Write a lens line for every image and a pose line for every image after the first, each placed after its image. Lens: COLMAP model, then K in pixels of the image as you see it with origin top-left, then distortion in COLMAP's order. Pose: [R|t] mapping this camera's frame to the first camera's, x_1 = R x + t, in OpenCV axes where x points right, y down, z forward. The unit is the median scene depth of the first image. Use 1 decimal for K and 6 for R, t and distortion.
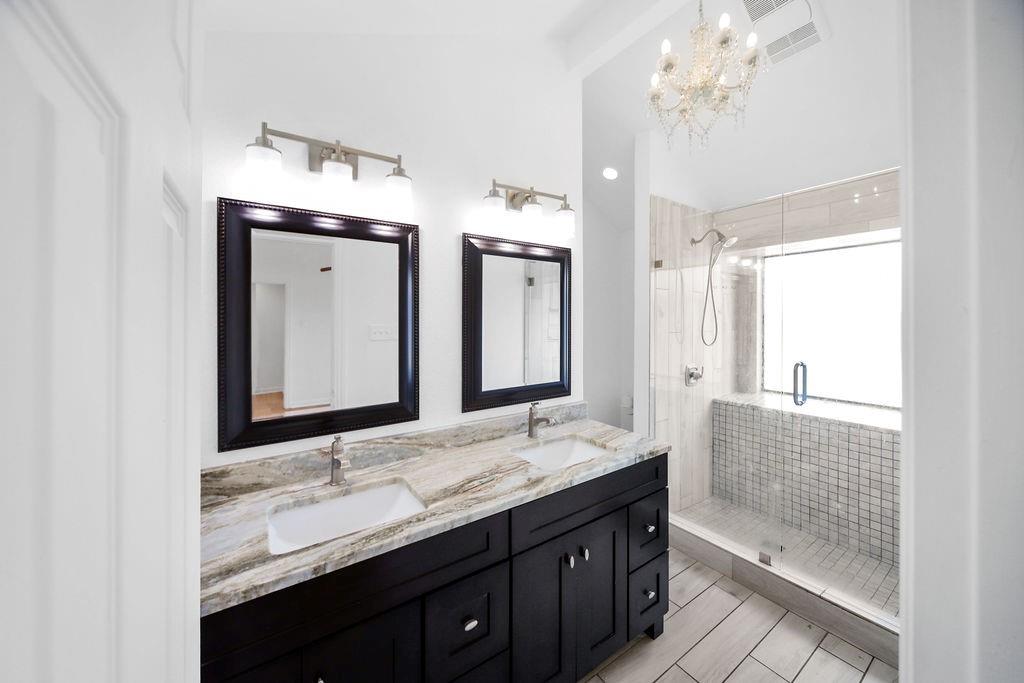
lens RADIAL K [[367.6, 0, 506.5], [0, 367.6, 321.4], [0, 0, 1]] dist [-0.000355, -0.000010]
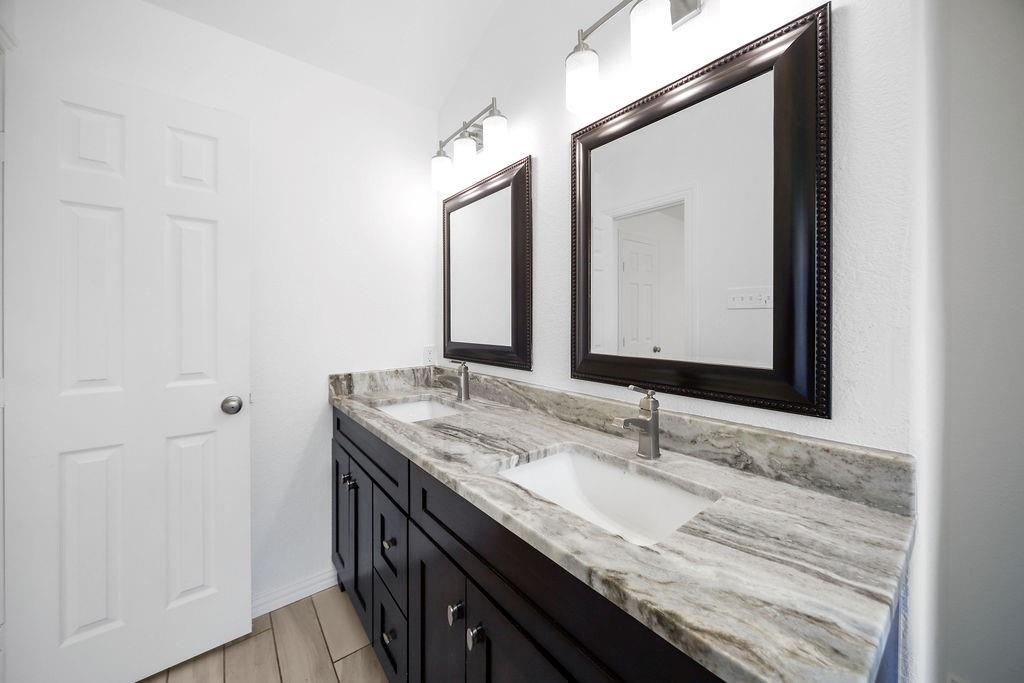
lens RADIAL K [[367.6, 0, 506.5], [0, 367.6, 321.4], [0, 0, 1]] dist [-0.000355, -0.000010]
pose [[0.078022, 0.003102, -0.996947, 0.675724], [-0.005522, 0.999981, 0.002680, 0.148767], [0.996936, 0.005297, 0.078038, 0.901746]]
